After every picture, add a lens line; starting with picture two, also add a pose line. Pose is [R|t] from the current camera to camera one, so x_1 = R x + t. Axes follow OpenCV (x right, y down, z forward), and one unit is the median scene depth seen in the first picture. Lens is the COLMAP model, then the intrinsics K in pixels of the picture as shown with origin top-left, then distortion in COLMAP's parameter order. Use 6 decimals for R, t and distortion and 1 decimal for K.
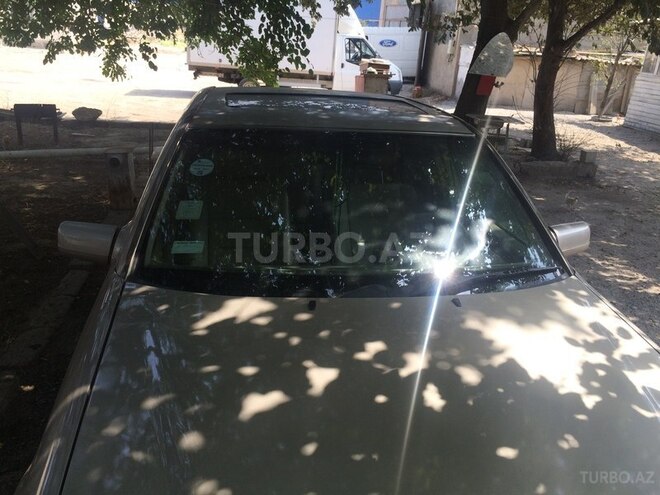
lens RADIAL K [[557.0, 0, 327.9], [0, 557.0, 248.0], [0, 0, 1]] dist [-0.014733, -0.026786]
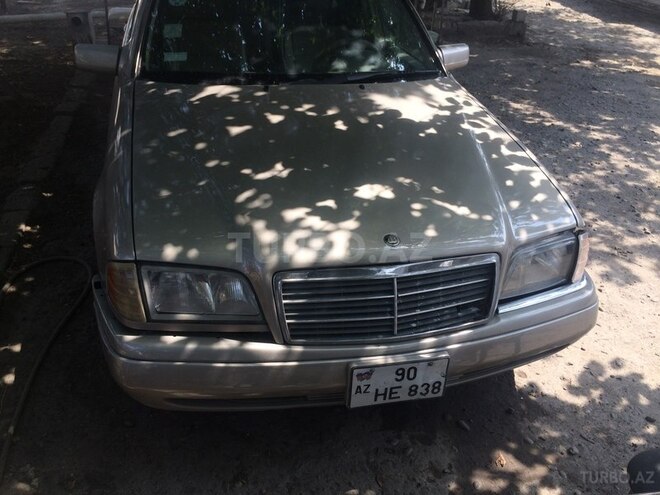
lens RADIAL K [[557.0, 0, 333.5], [0, 557.0, 246.8], [0, 0, 1]] dist [-0.014733, -0.026786]
pose [[0.995497, -0.048685, 0.081336, 0.004333], [0.030799, 0.977602, 0.208195, 0.083700], [-0.089650, -0.204752, 0.974700, -0.228370]]
